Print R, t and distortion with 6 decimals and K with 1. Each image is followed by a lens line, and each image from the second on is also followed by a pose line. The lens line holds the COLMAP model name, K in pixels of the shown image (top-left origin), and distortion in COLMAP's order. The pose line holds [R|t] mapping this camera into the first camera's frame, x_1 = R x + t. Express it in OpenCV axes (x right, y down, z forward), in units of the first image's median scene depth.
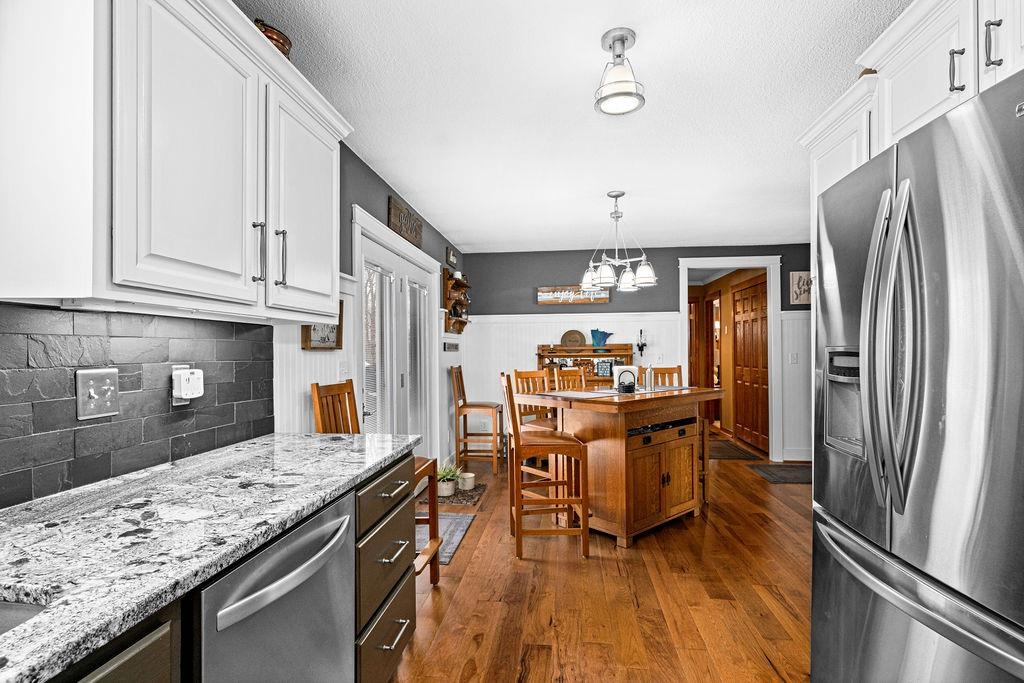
lens RADIAL K [[496.1, 0, 513.1], [0, 496.1, 350.2], [0, 0, 1]] dist [-0.000939, 0.000704]
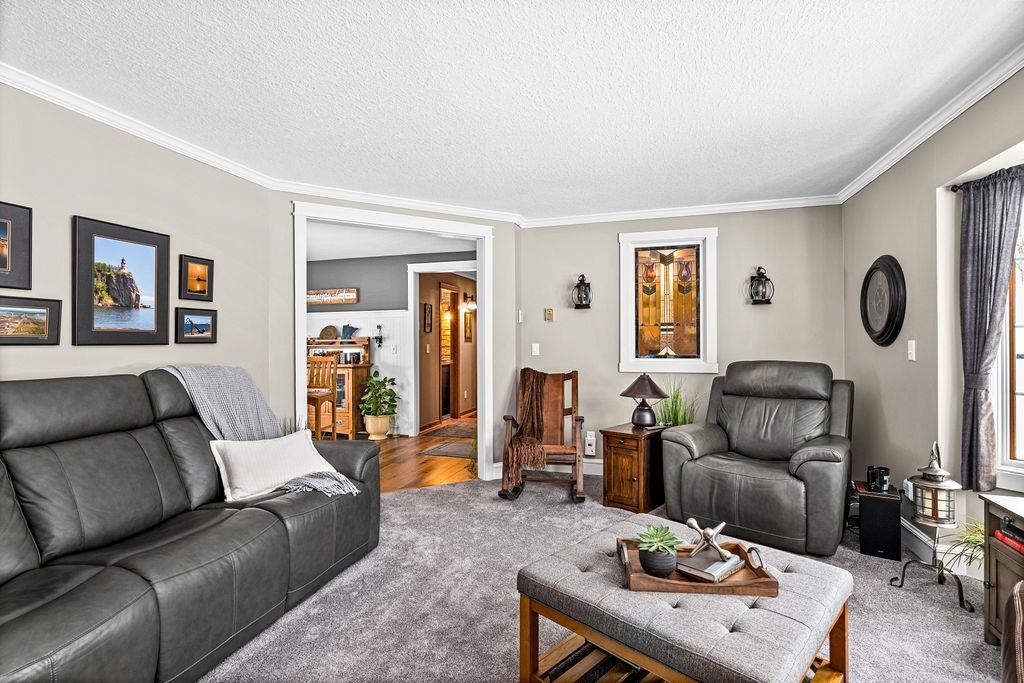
lens RADIAL K [[496.1, 0, 512.4], [0, 496.1, 338.5], [0, 0, 1]] dist [-0.000939, 0.000704]
pose [[0.984380, -0.004273, -0.176007, 0.855314], [0.005402, 0.999968, 0.005939, -0.015742], [0.175976, -0.006797, 0.984371, -0.125025]]
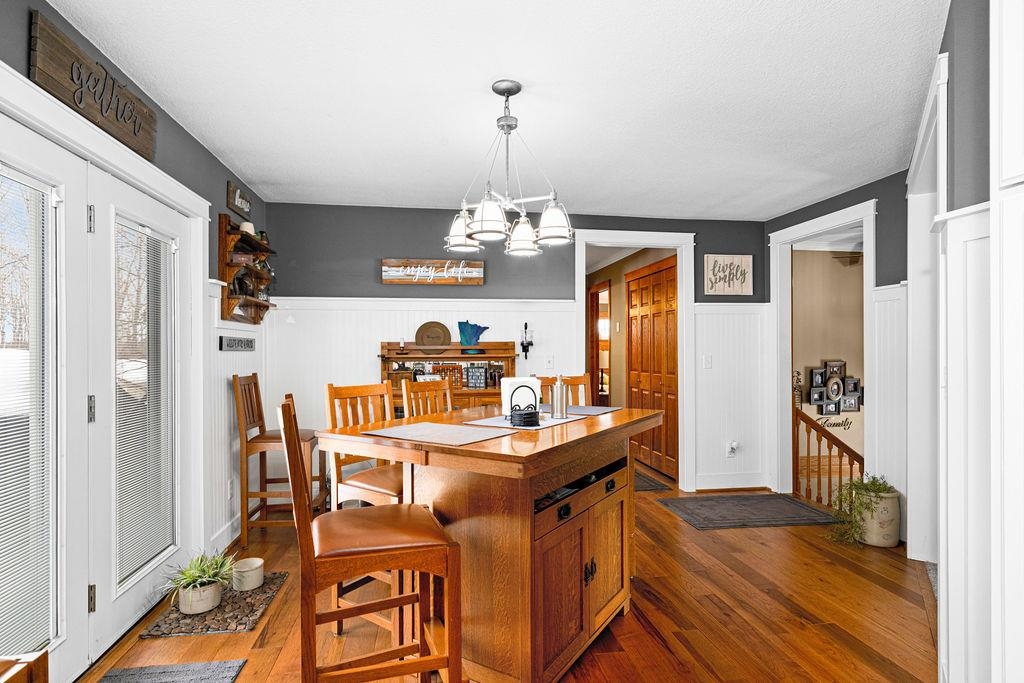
lens RADIAL K [[535.7, 0, 508.3], [0, 535.7, 350.9], [0, 0, 1]] dist [0.004819, 0.000548]
pose [[0.966503, 0.005622, 0.256595, 0.032008], [-0.005807, 0.999983, -0.000037, 0.000187], [-0.256591, -0.001454, 0.966519, 0.261811]]
